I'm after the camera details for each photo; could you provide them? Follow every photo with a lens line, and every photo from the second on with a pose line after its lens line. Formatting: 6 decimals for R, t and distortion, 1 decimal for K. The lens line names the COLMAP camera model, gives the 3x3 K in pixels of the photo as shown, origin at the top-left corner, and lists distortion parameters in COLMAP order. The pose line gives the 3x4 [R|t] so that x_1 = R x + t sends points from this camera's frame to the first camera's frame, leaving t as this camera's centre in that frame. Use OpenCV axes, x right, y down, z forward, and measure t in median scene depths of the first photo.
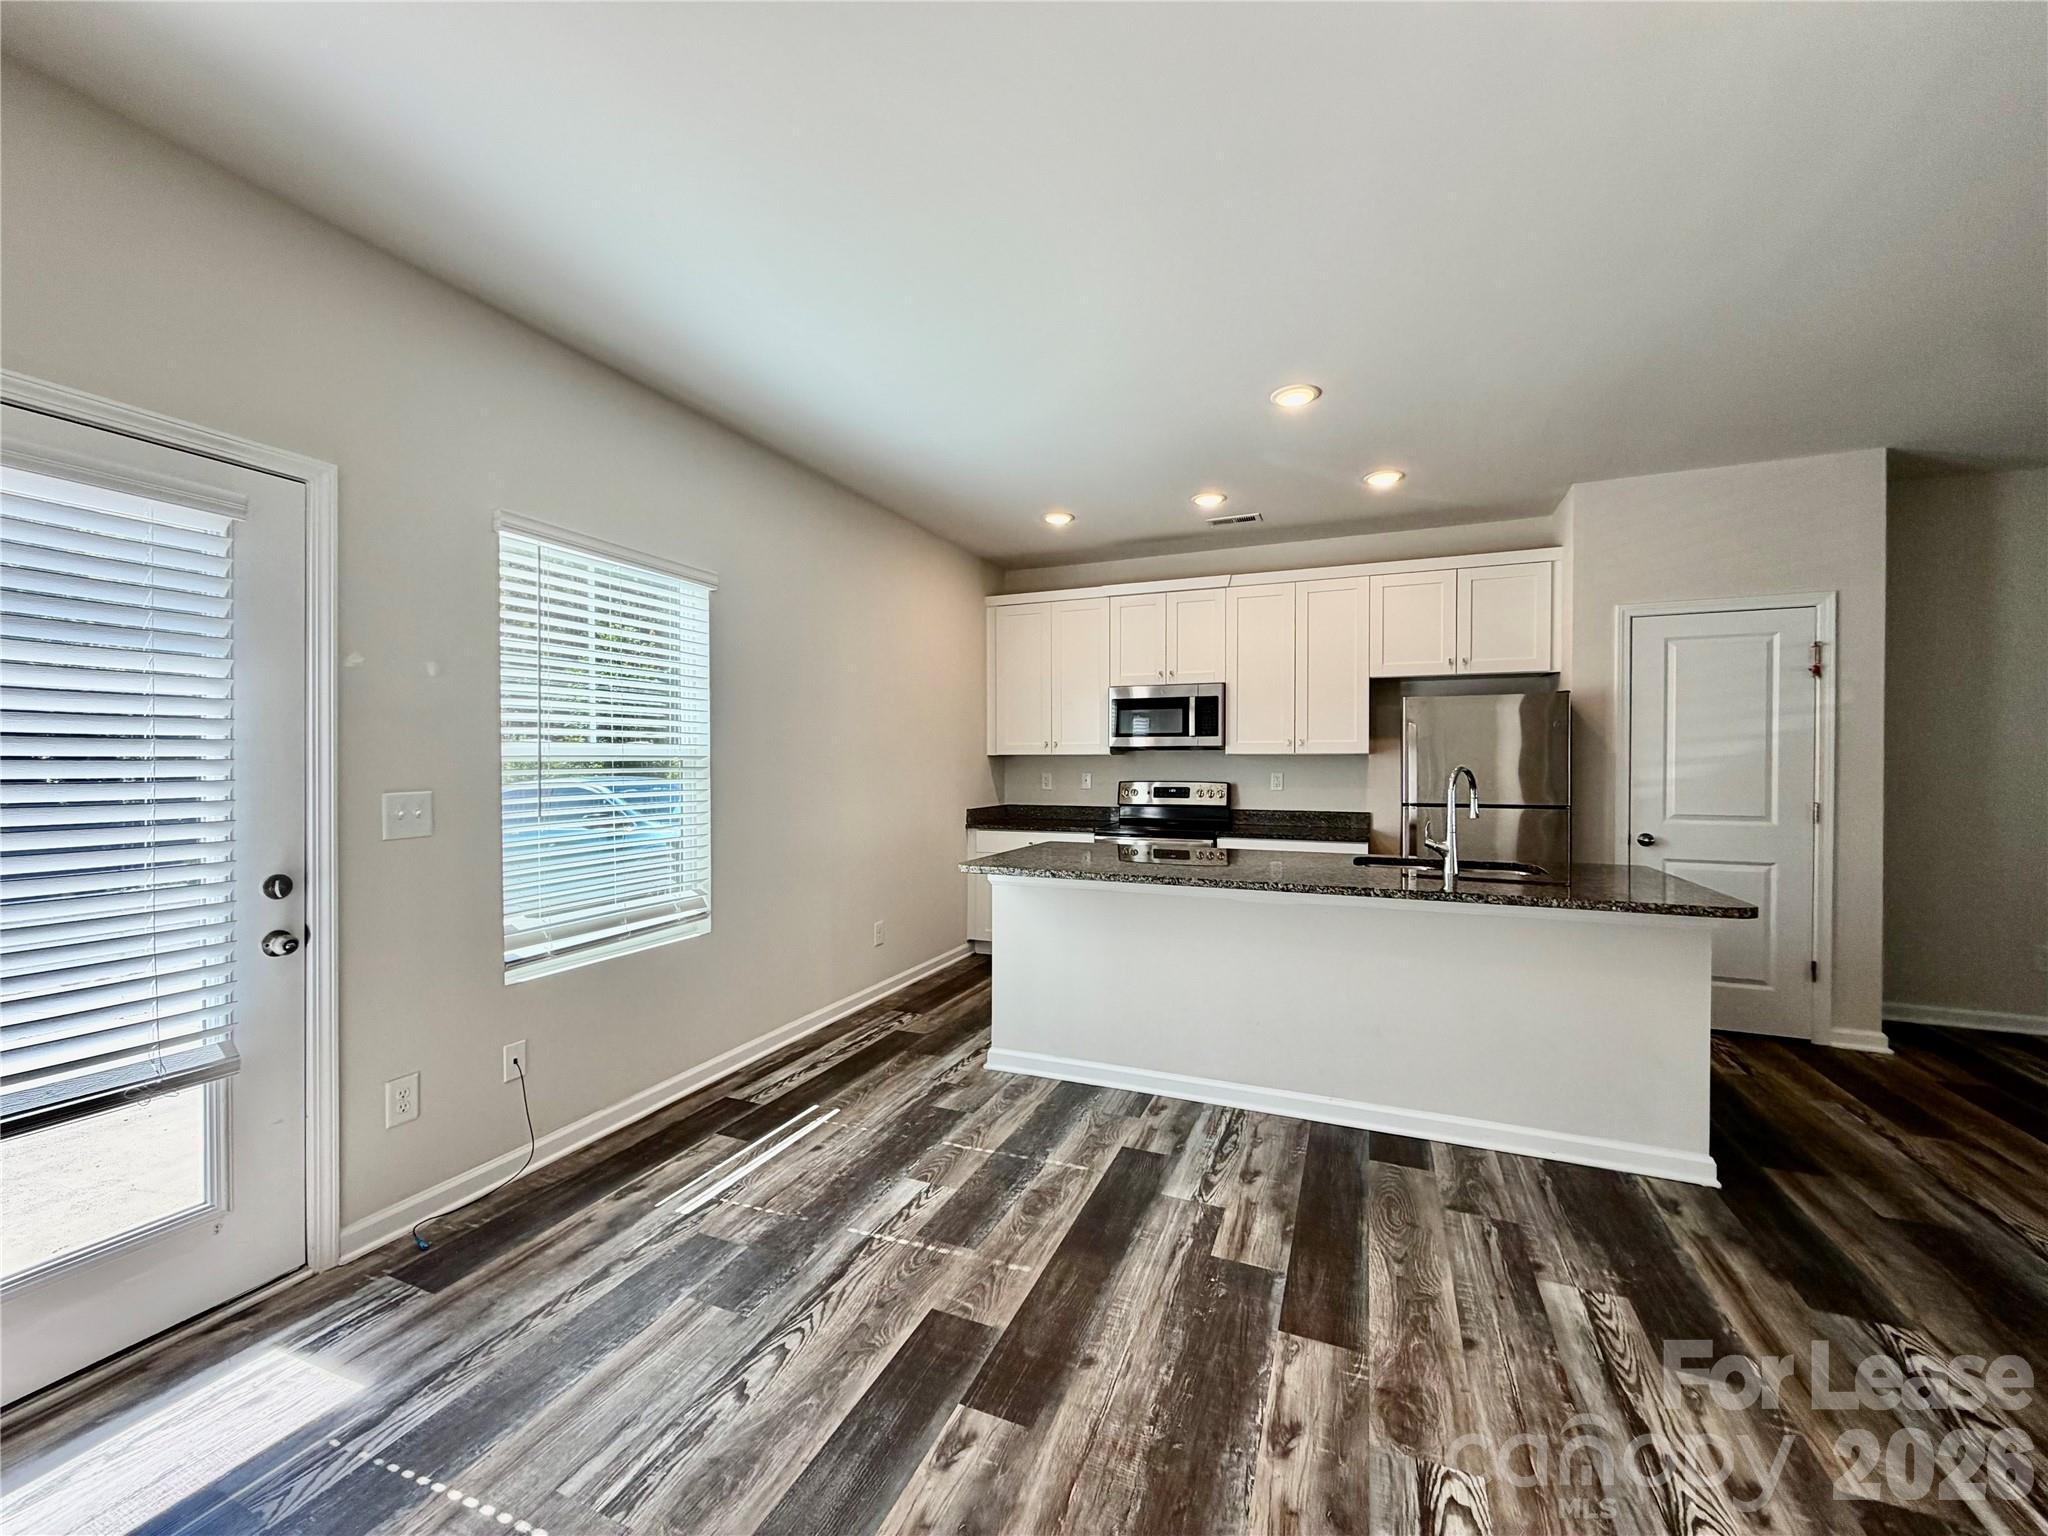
lens RADIAL K [[800.7, 0, 1020.6], [0, 800.7, 764.8], [0, 0, 1]] dist [0.000081, 0.000045]
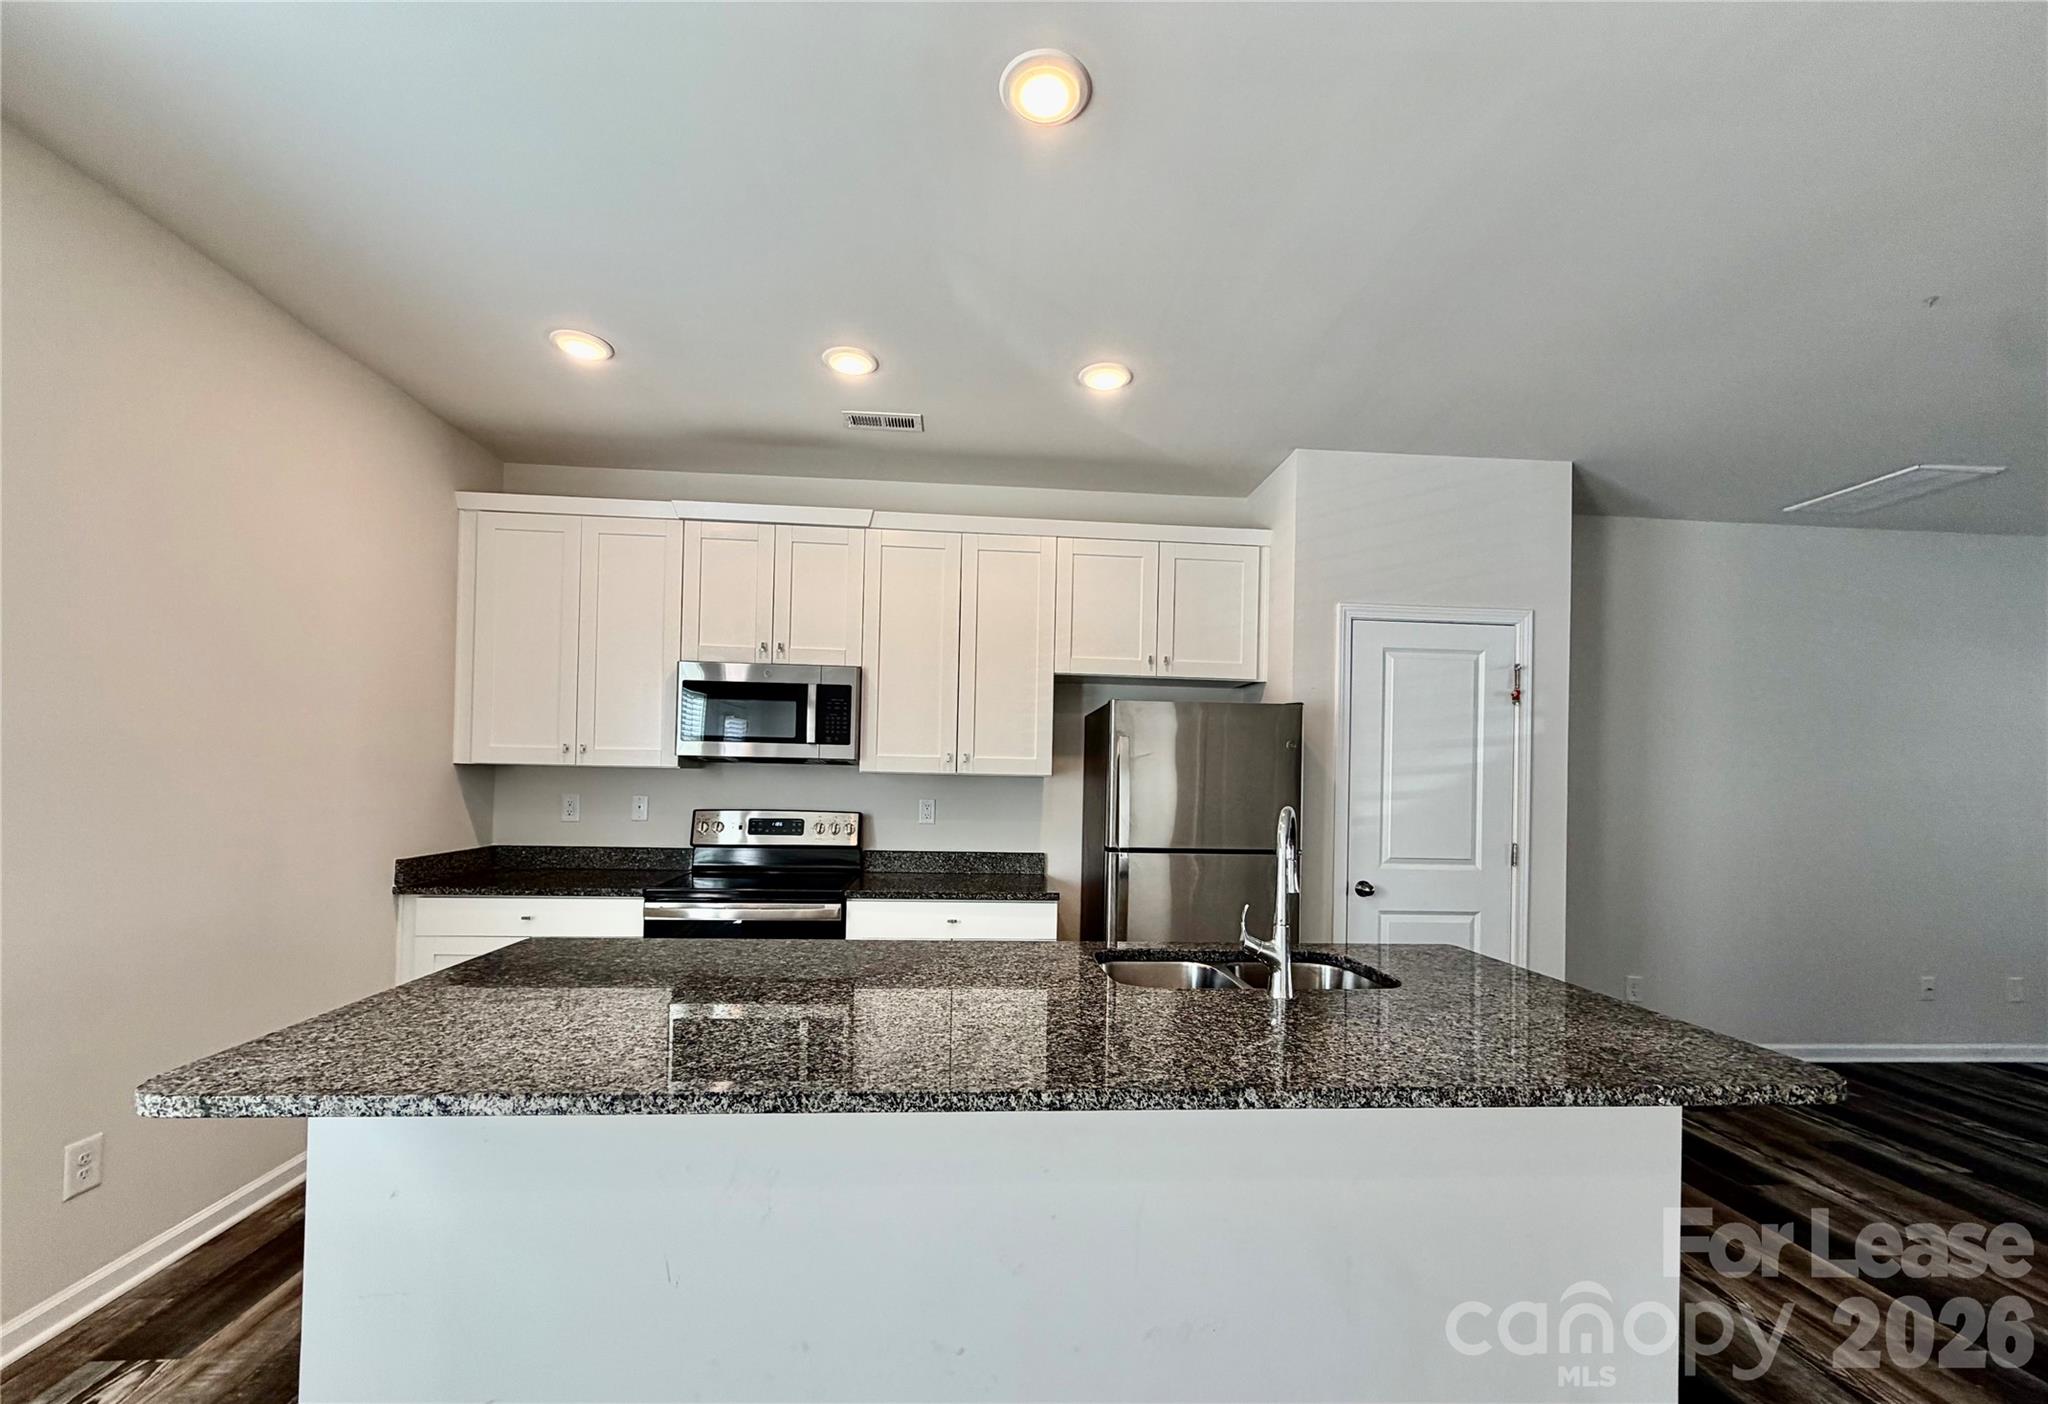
lens RADIAL K [[842.4, 0, 1024.7], [0, 842.4, 777.4], [0, 0, 1]] dist [0.002312, 0.000513]
pose [[0.888652, 0.020658, 0.458117, 0.052914], [-0.020266, 0.999778, -0.005773, -0.007396], [-0.458134, -0.004154, 0.888873, 0.300524]]
